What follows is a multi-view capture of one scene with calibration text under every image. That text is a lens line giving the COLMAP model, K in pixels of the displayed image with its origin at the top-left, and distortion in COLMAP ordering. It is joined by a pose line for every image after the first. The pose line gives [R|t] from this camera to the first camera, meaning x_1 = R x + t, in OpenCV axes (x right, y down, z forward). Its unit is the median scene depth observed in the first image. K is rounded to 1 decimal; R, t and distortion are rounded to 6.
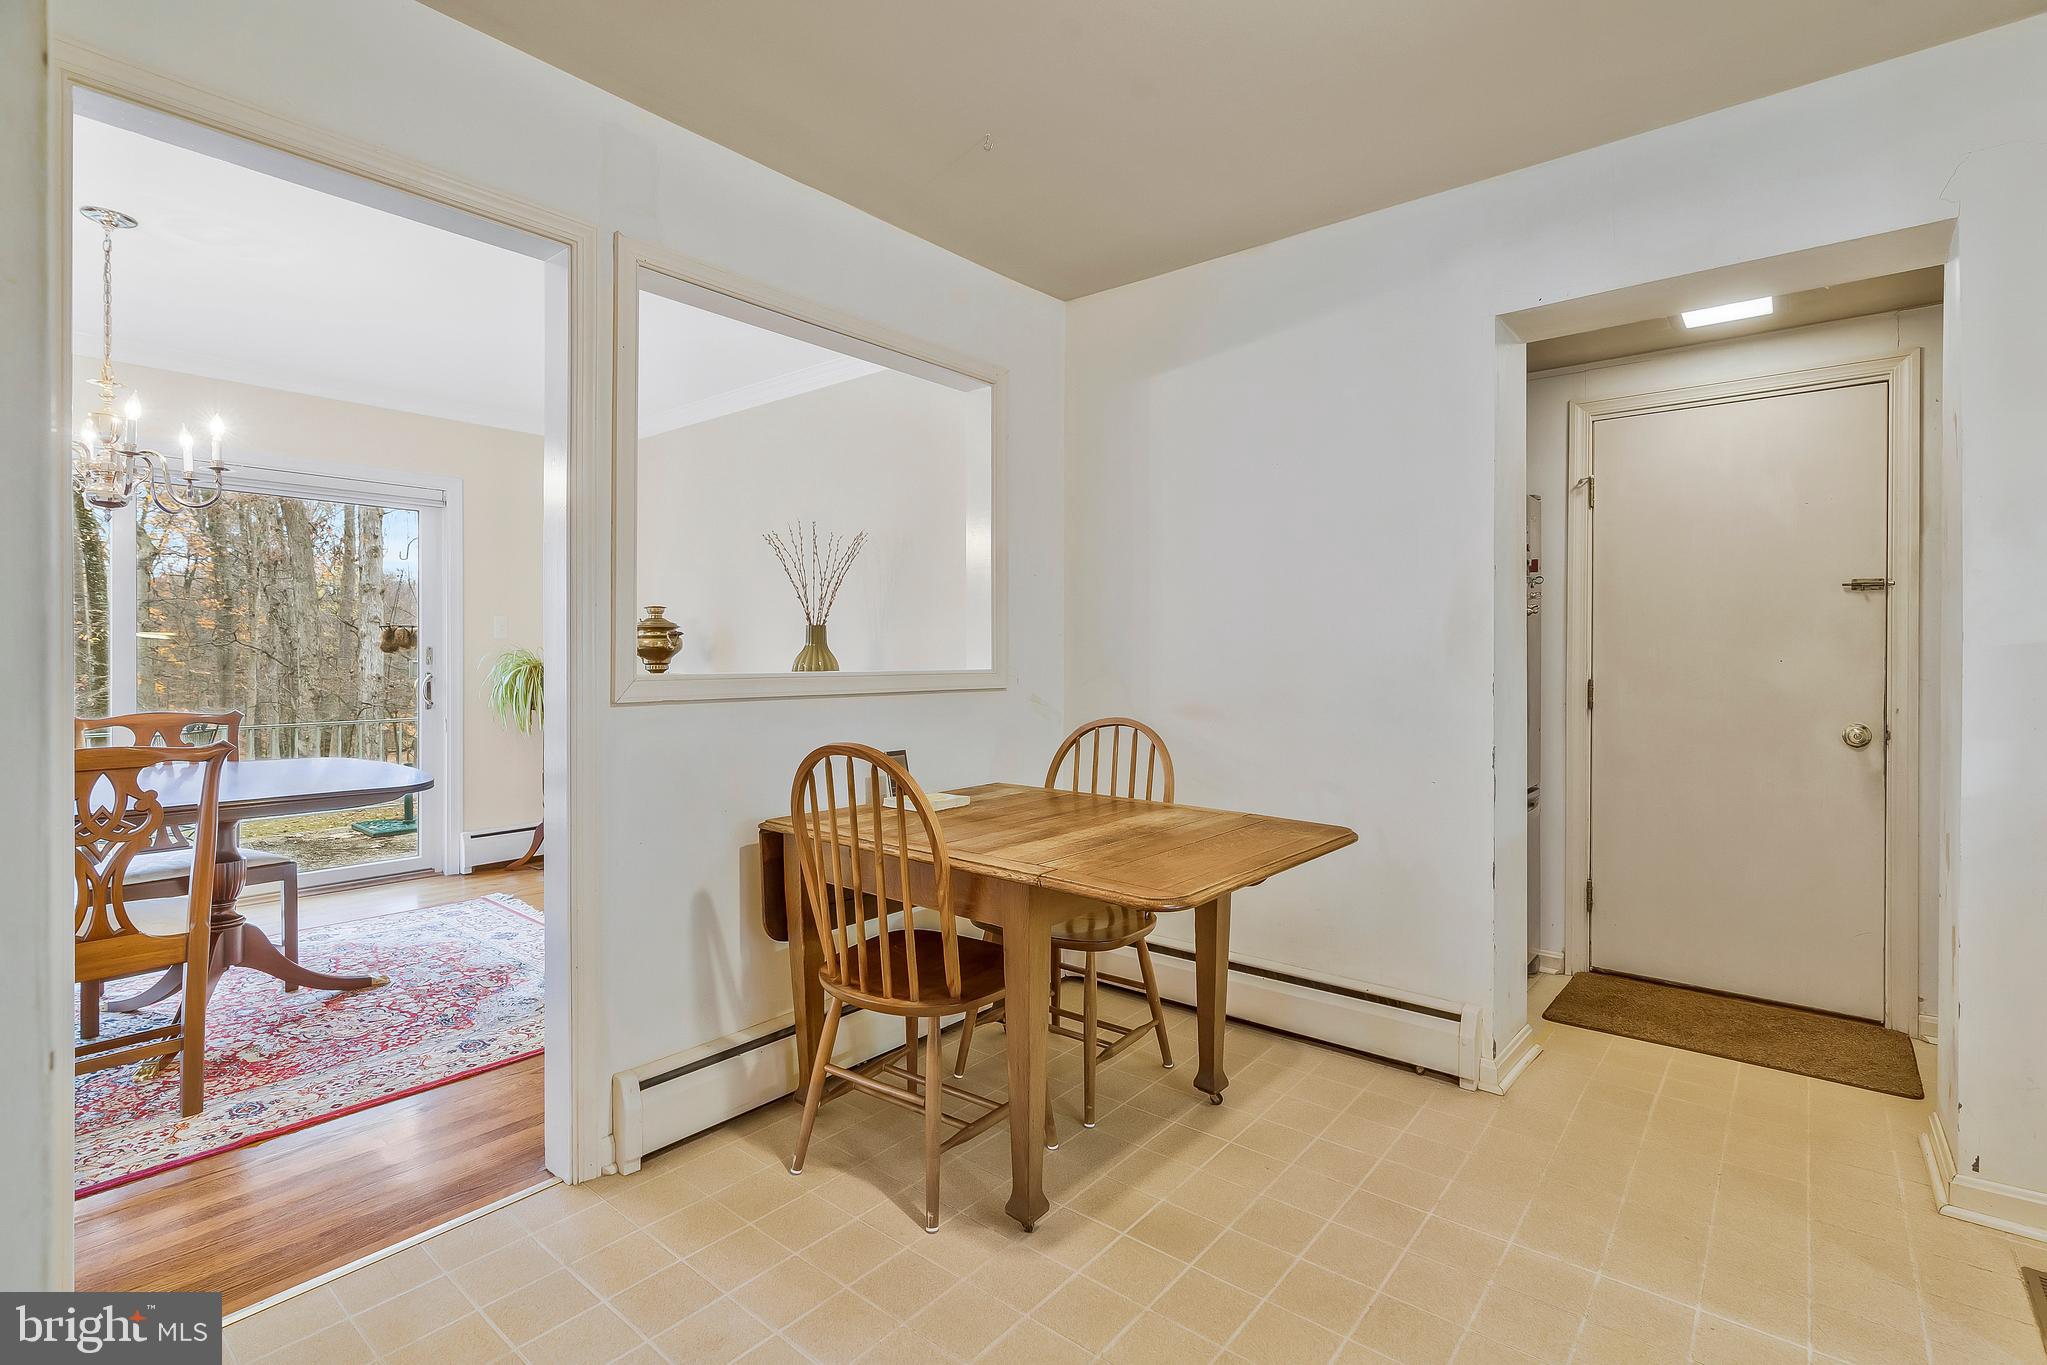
lens RADIAL K [[951.9, 0, 1025.8], [0, 951.9, 668.7], [0, 0, 1]] dist [-0.001067, 0.000321]
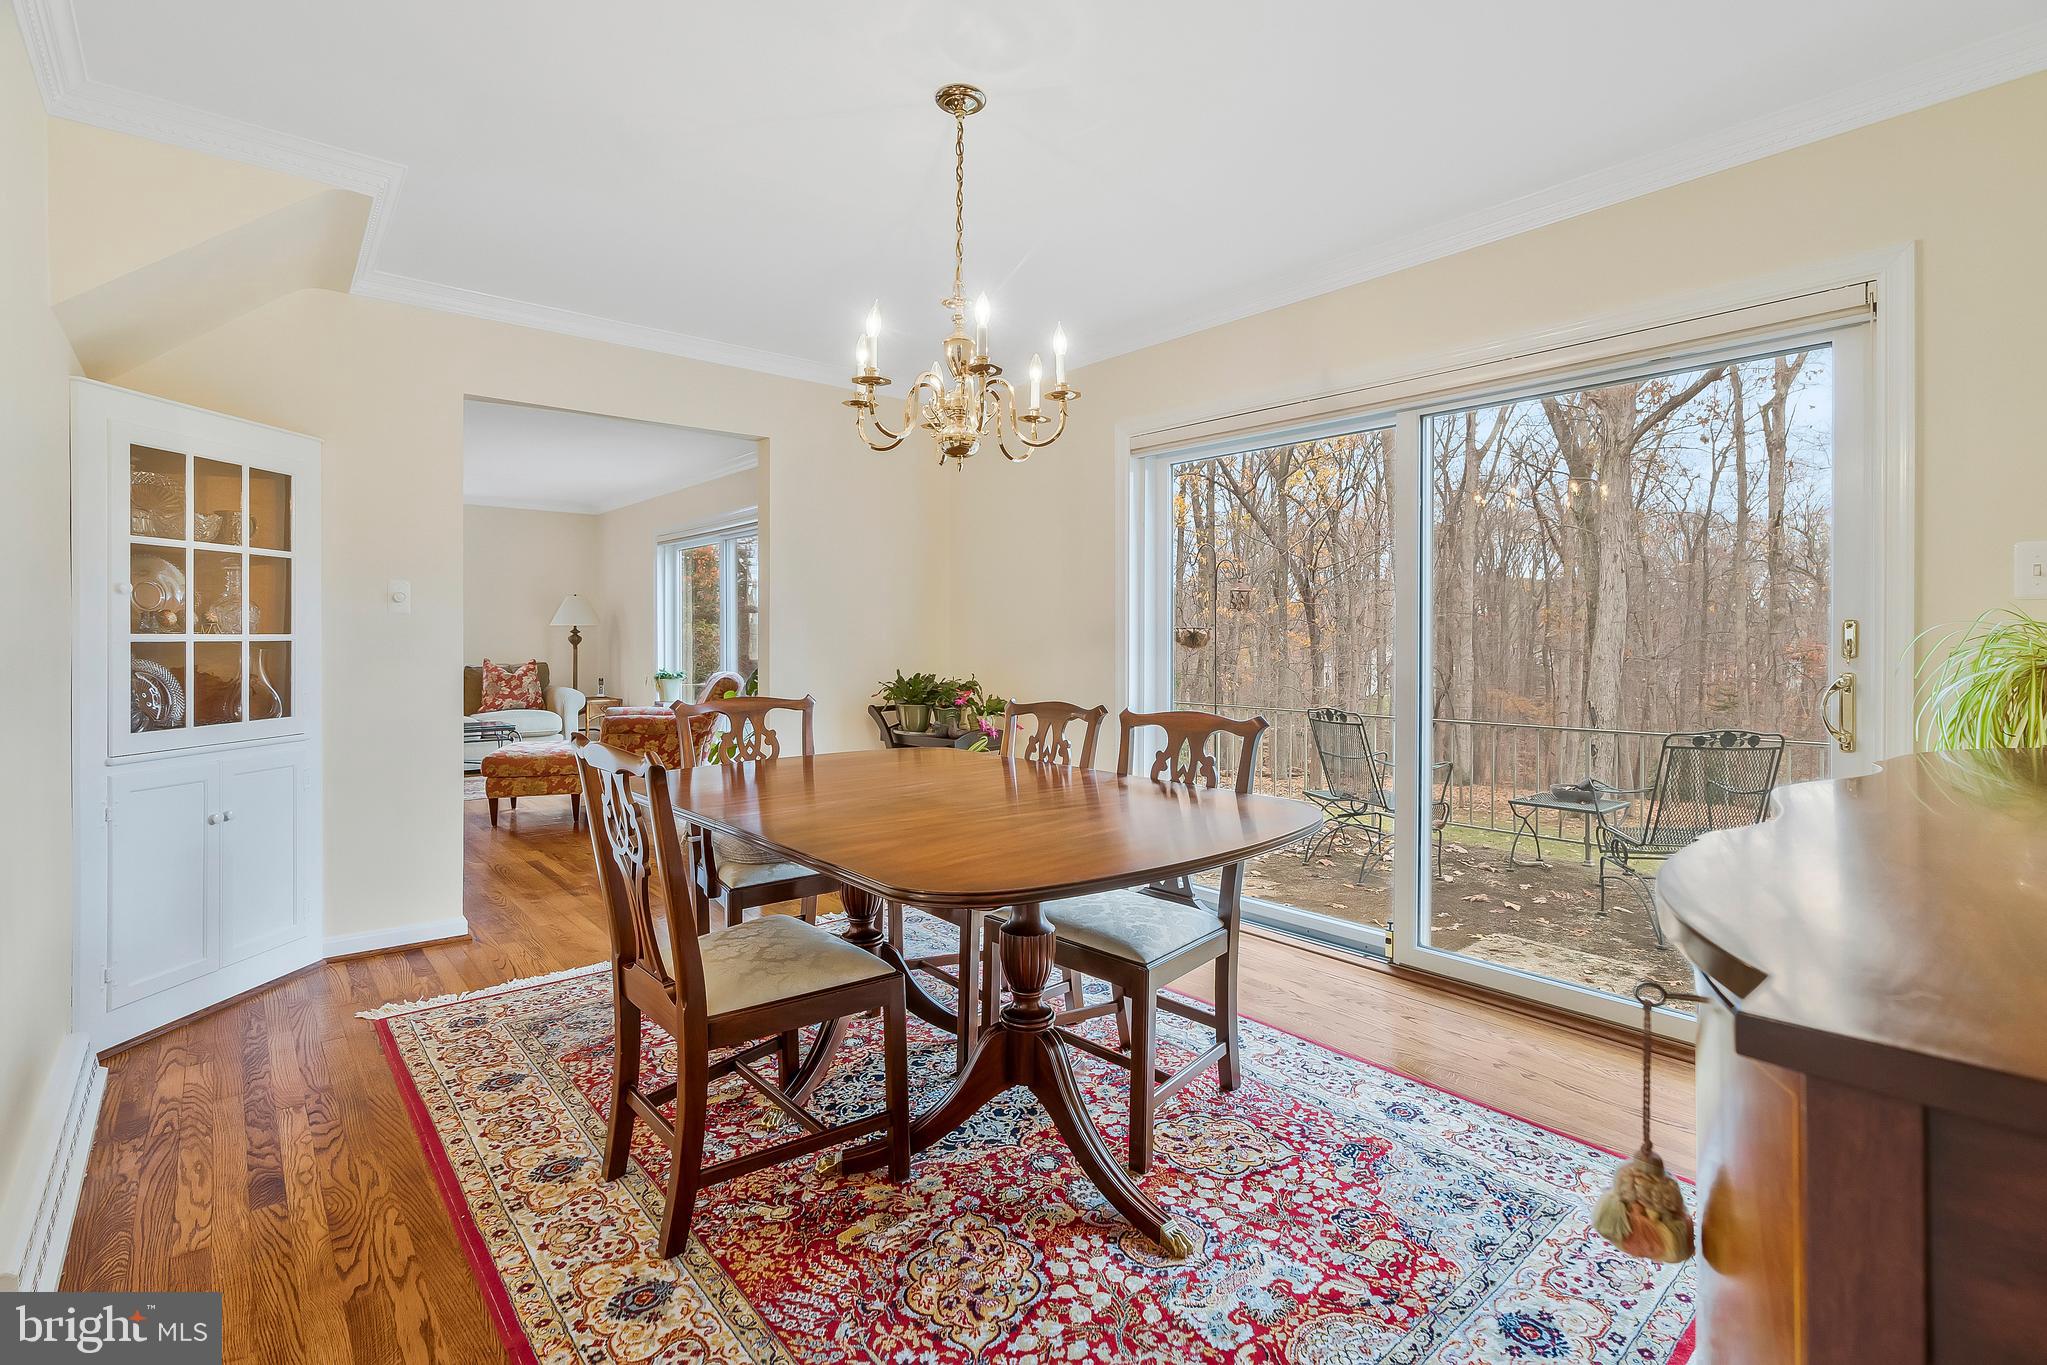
lens RADIAL K [[951.9, 0, 1025.8], [0, 951.9, 668.7], [0, 0, 1]] dist [-0.001067, 0.000321]
pose [[-0.163728, 0.031709, -0.985996, -0.167313], [-0.013831, 0.999311, 0.034434, -0.012464], [0.986408, 0.019275, -0.163177, 1.116583]]
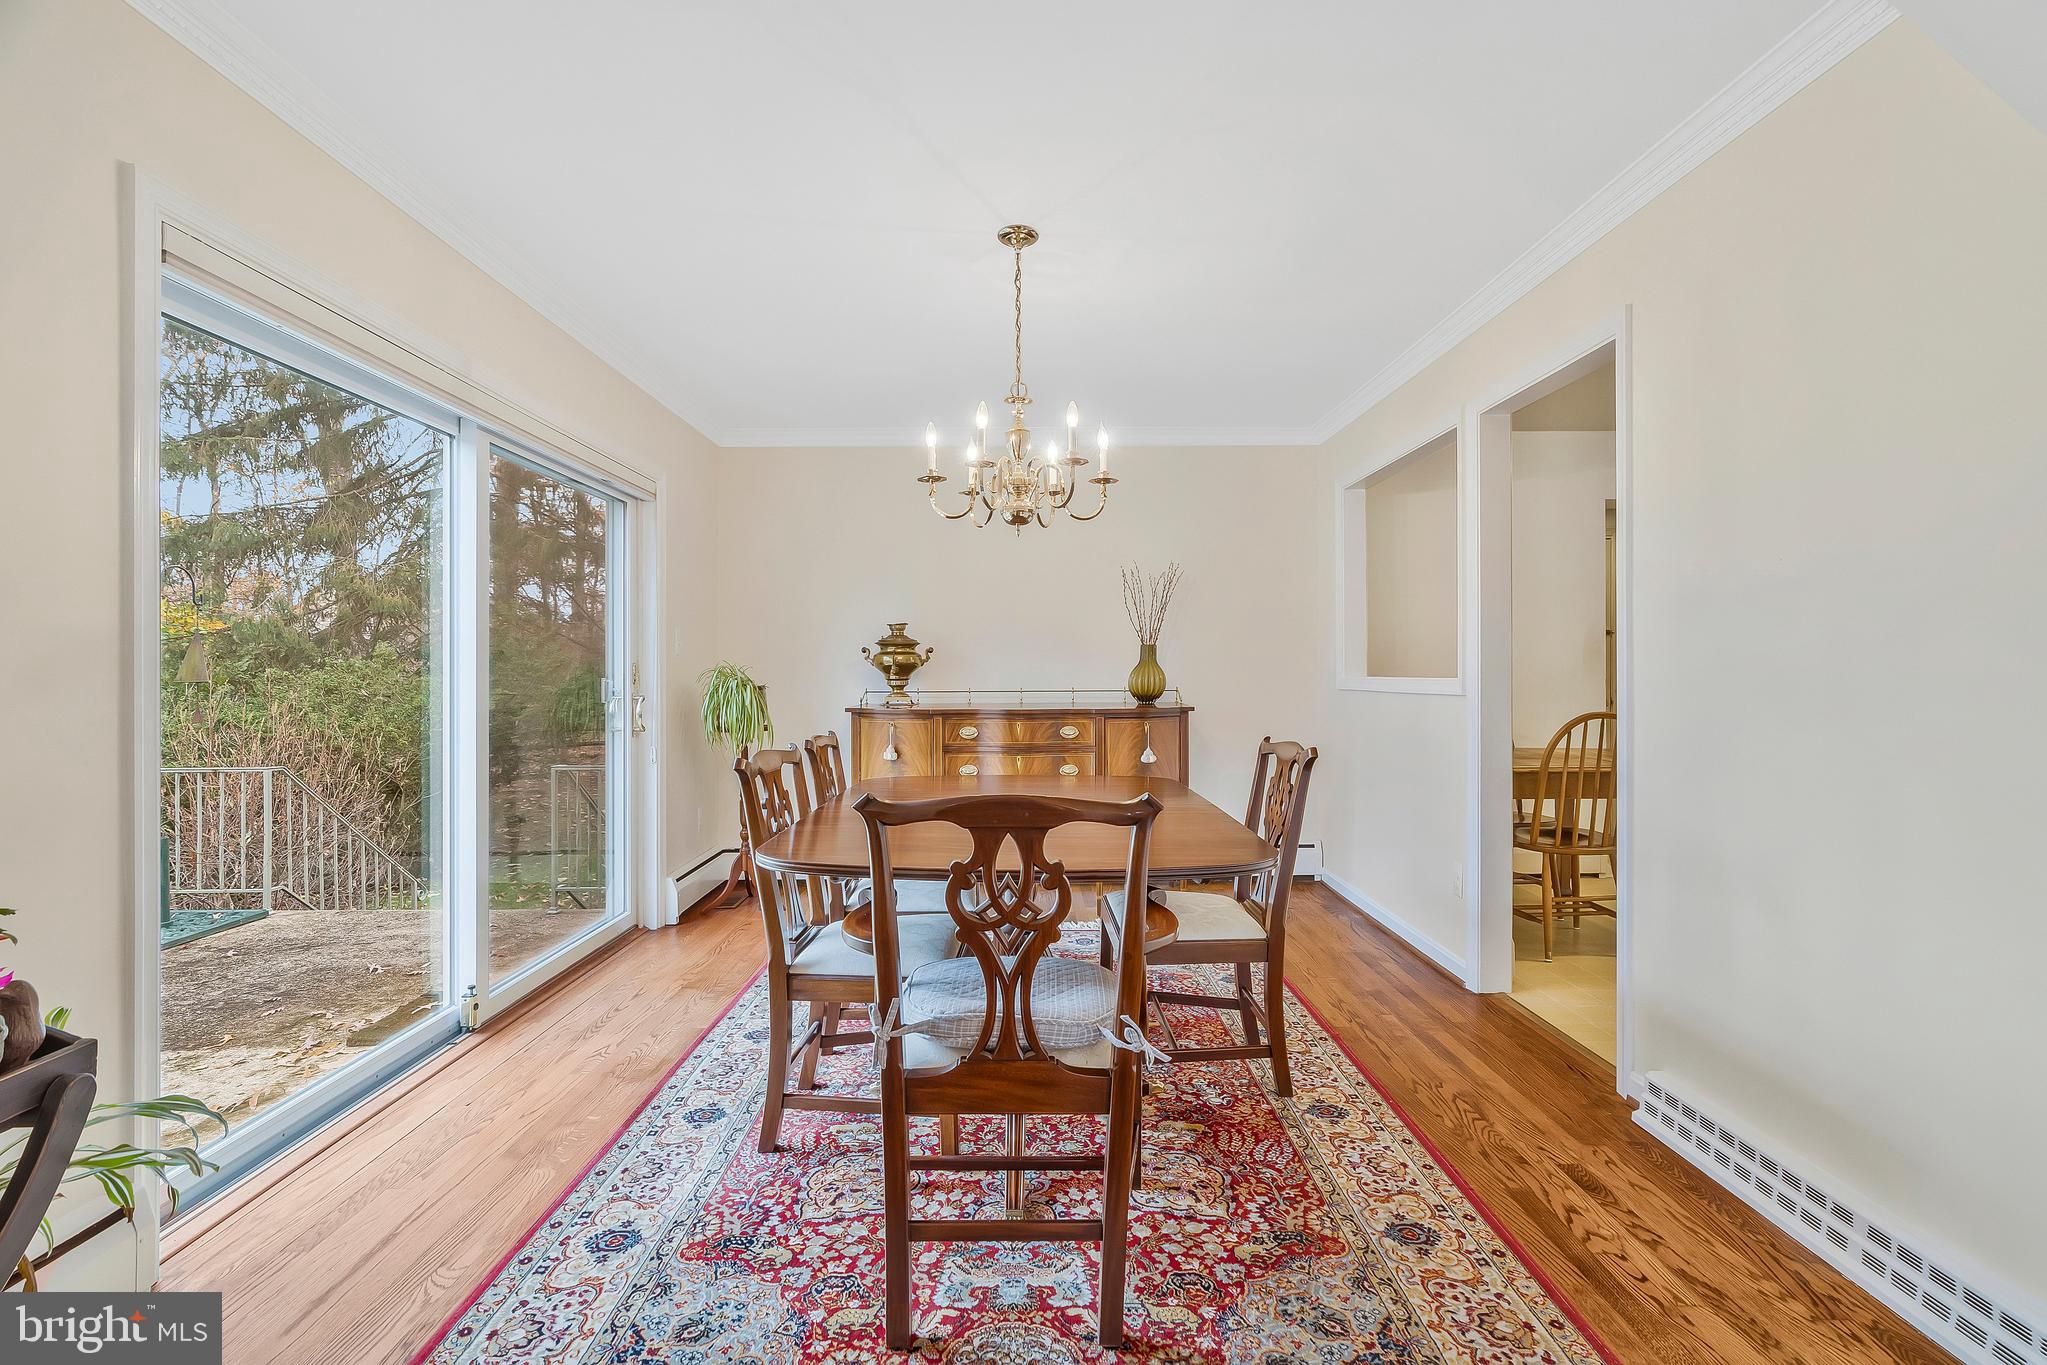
lens RADIAL K [[884.1, 0, 1018.8], [0, 884.1, 678.4], [0, 0, 1]] dist [-0.000336, 0.000065]
pose [[-0.761654, -0.001836, -0.647982, -0.366422], [-0.006124, 0.999972, 0.004365, -0.014414], [0.647955, 0.007293, -0.761644, 1.586452]]
